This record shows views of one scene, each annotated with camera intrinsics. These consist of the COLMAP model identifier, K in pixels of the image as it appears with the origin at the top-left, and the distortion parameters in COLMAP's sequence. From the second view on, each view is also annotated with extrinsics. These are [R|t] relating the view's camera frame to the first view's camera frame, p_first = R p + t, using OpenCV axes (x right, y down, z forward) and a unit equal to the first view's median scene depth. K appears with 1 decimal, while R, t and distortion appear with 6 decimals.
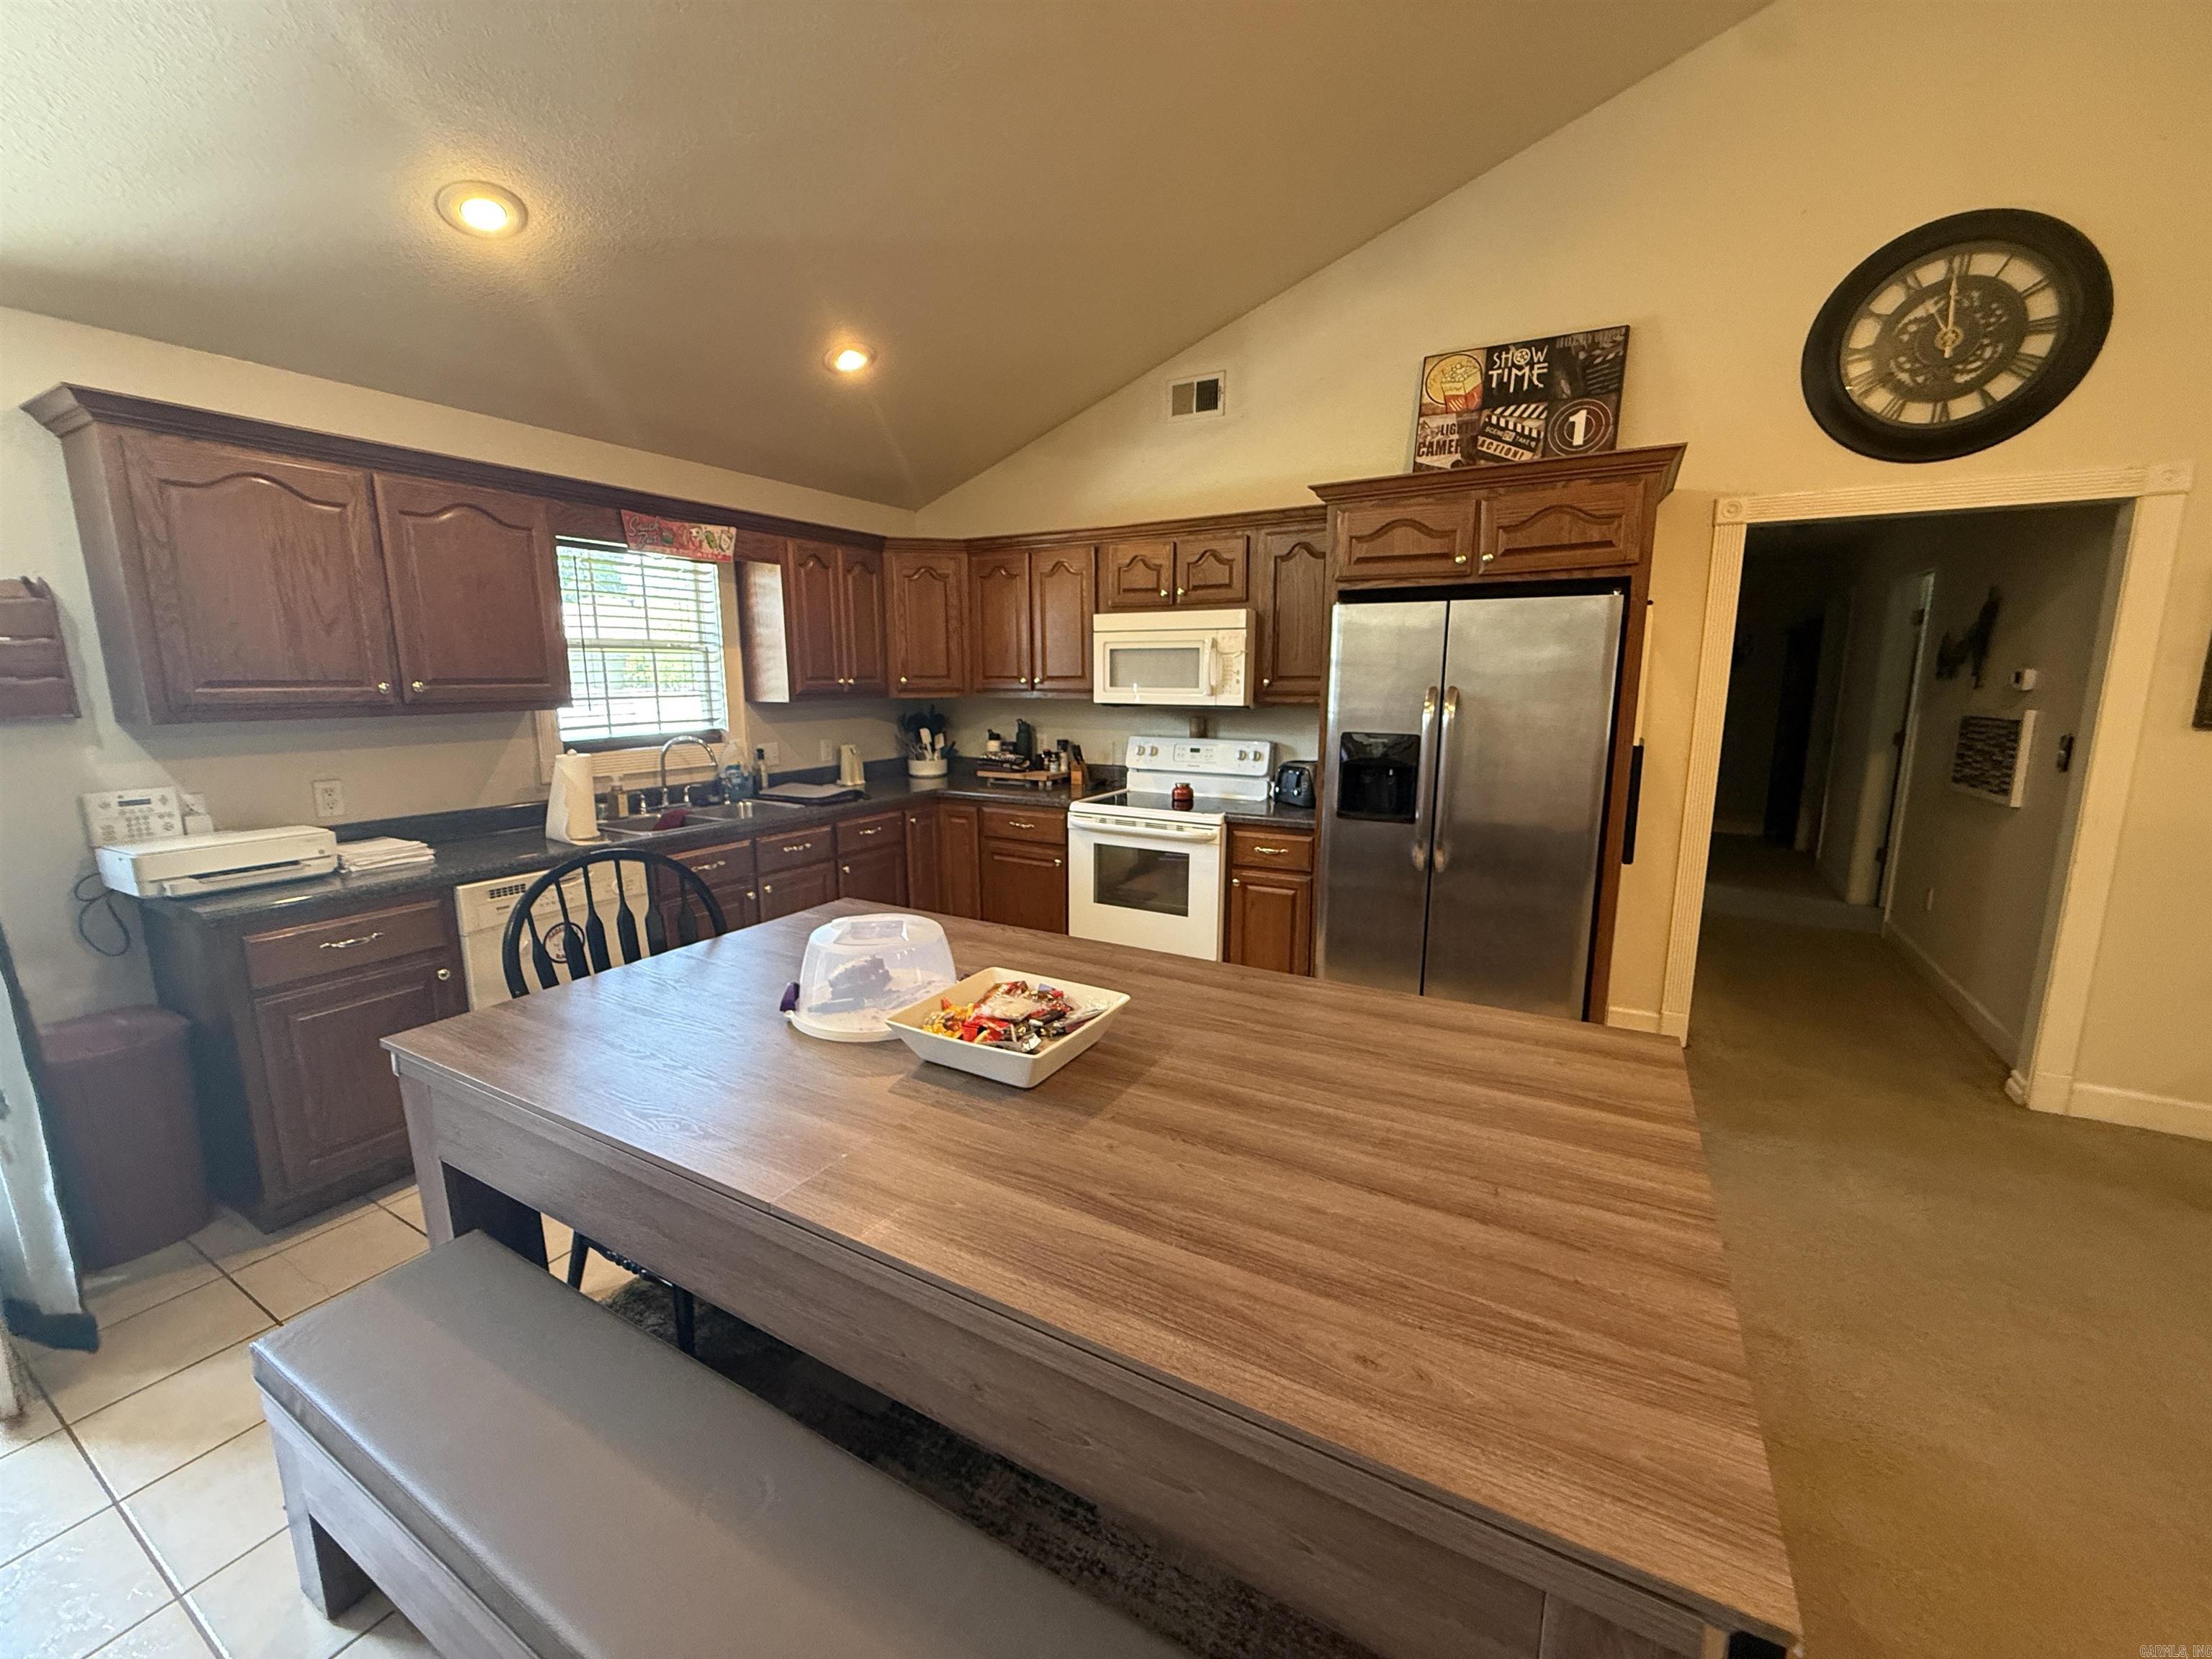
lens RADIAL K [[875.7, 0, 1108.8], [0, 875.7, 832.6], [0, 0, 1]] dist [-0.002323, 0.000288]
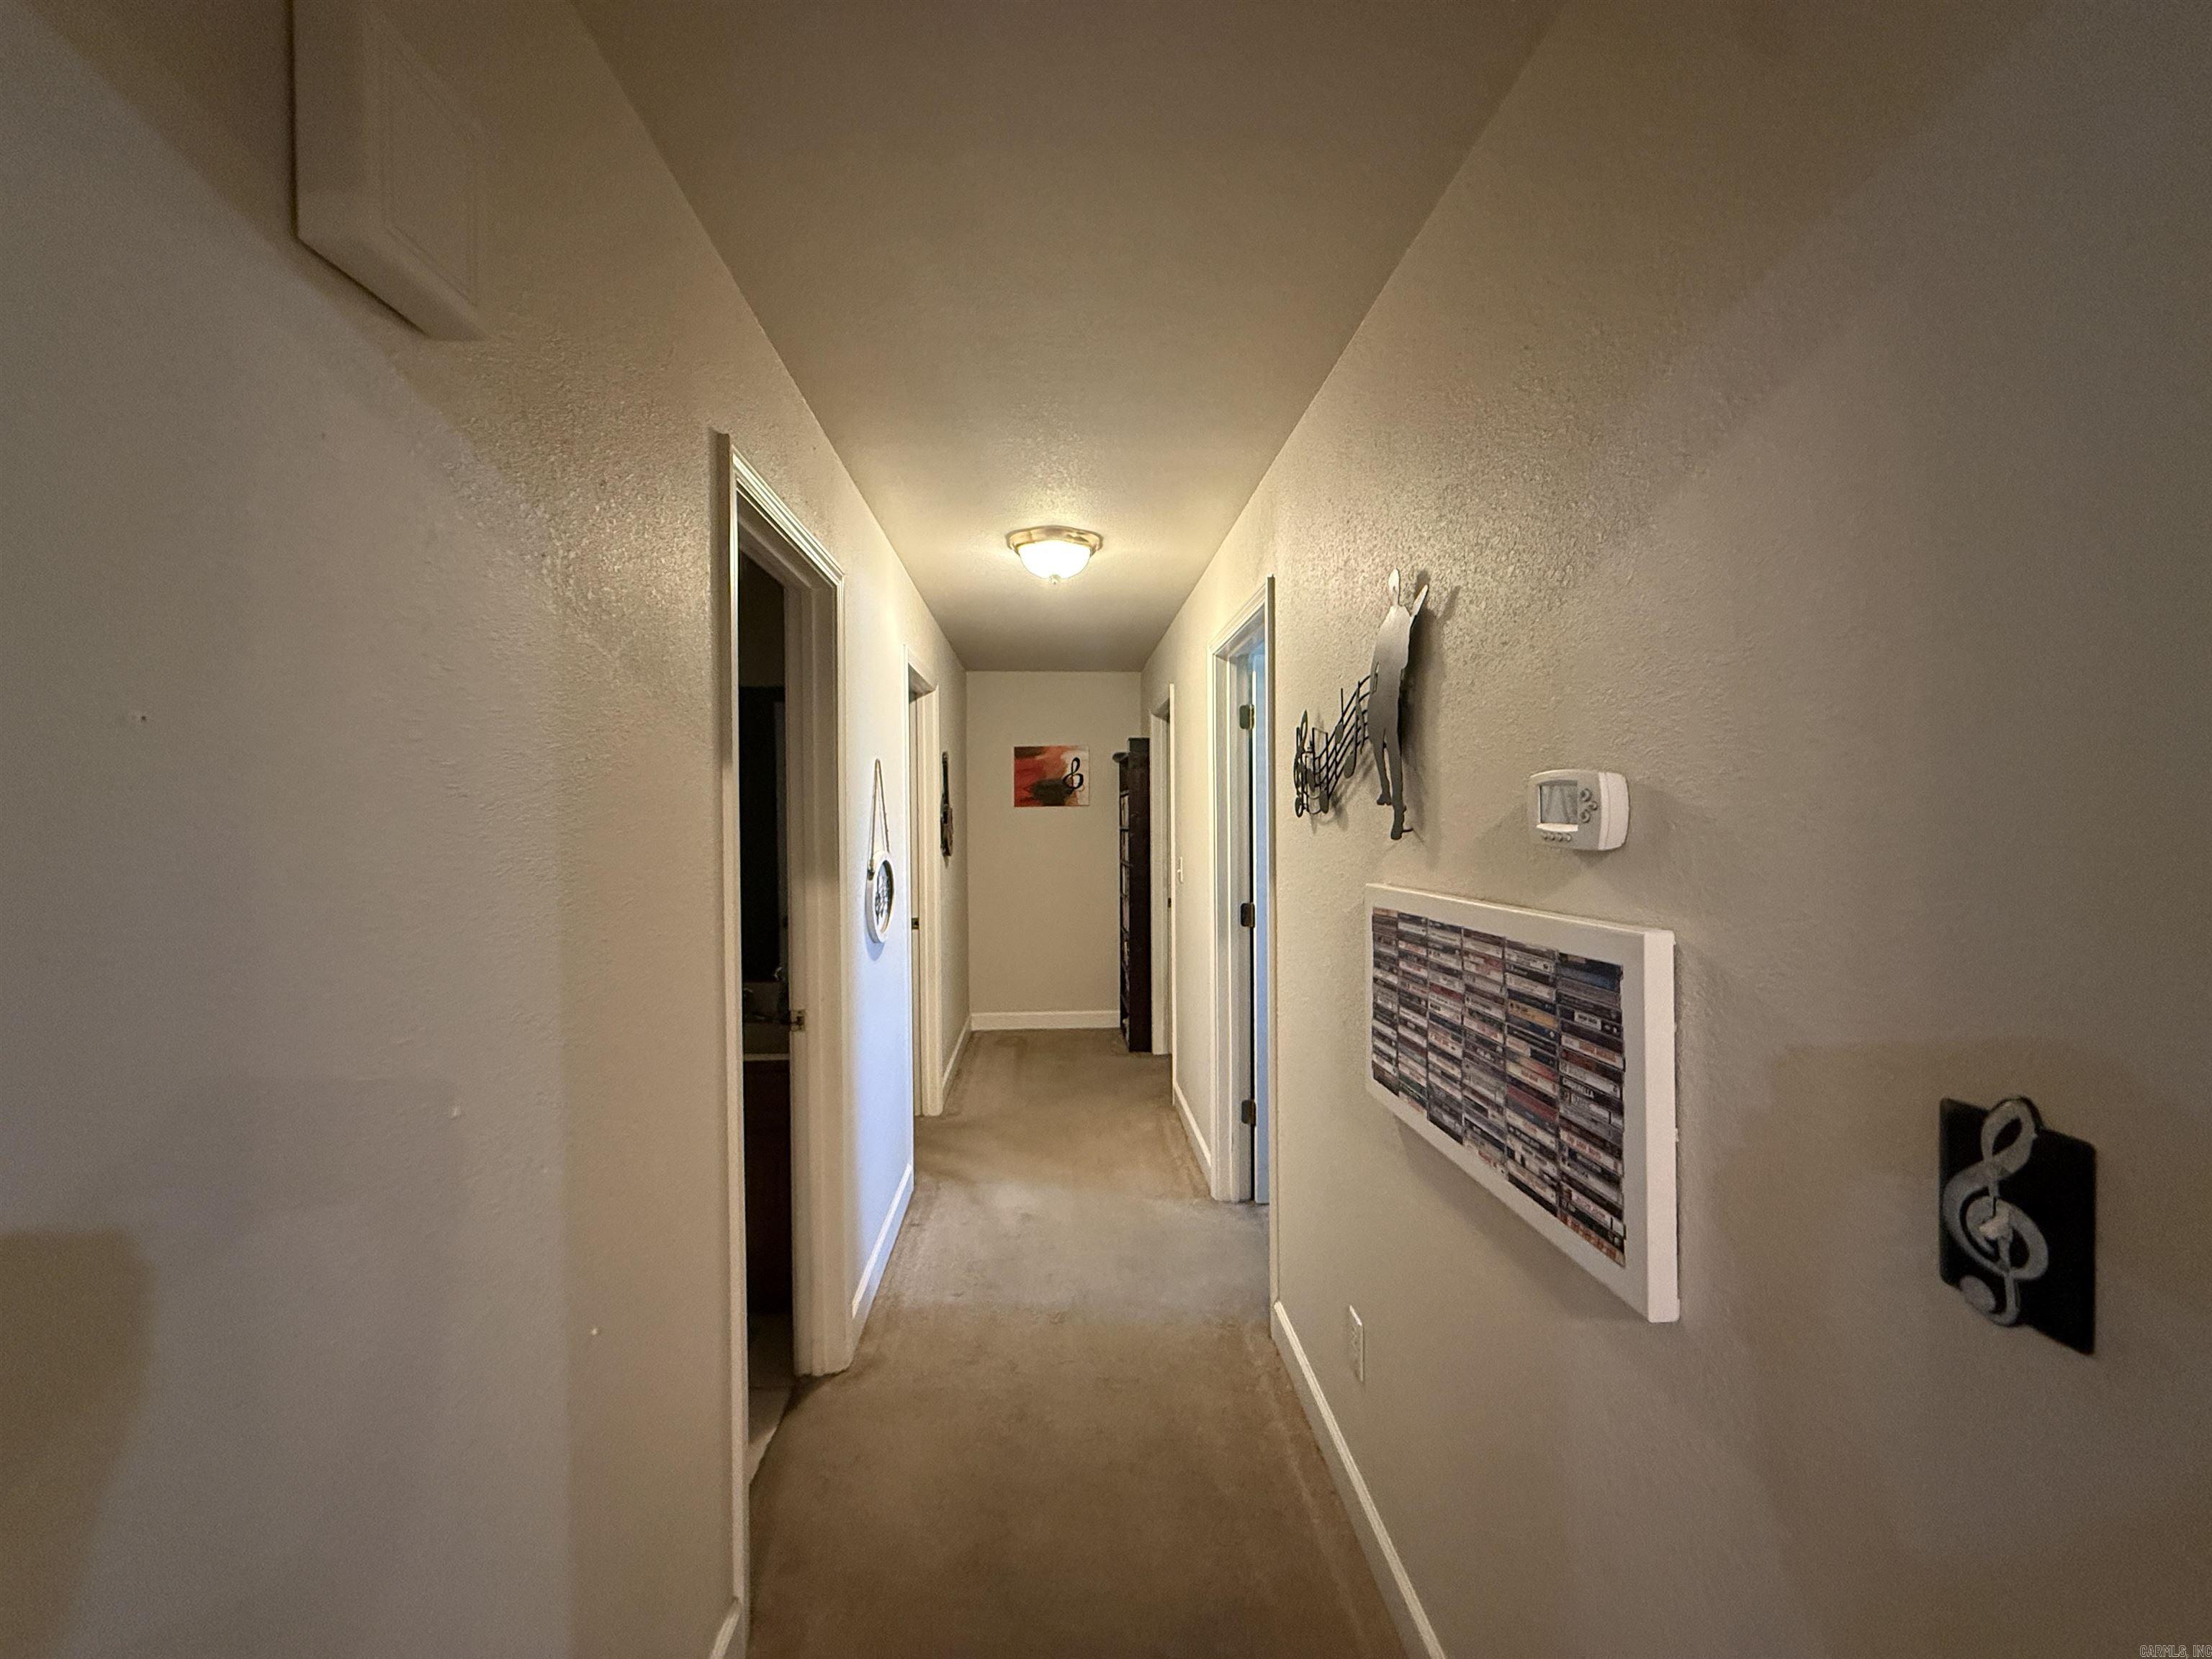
lens RADIAL K [[875.7, 0, 1105.8], [0, 875.7, 825.4], [0, 0, 1]] dist [-0.002323, 0.000288]
pose [[0.833078, -0.001363, 0.553154, 0.662505], [0.094631, 0.985606, -0.140091, -0.126665], [-0.545001, 0.169052, 0.821216, 0.739123]]
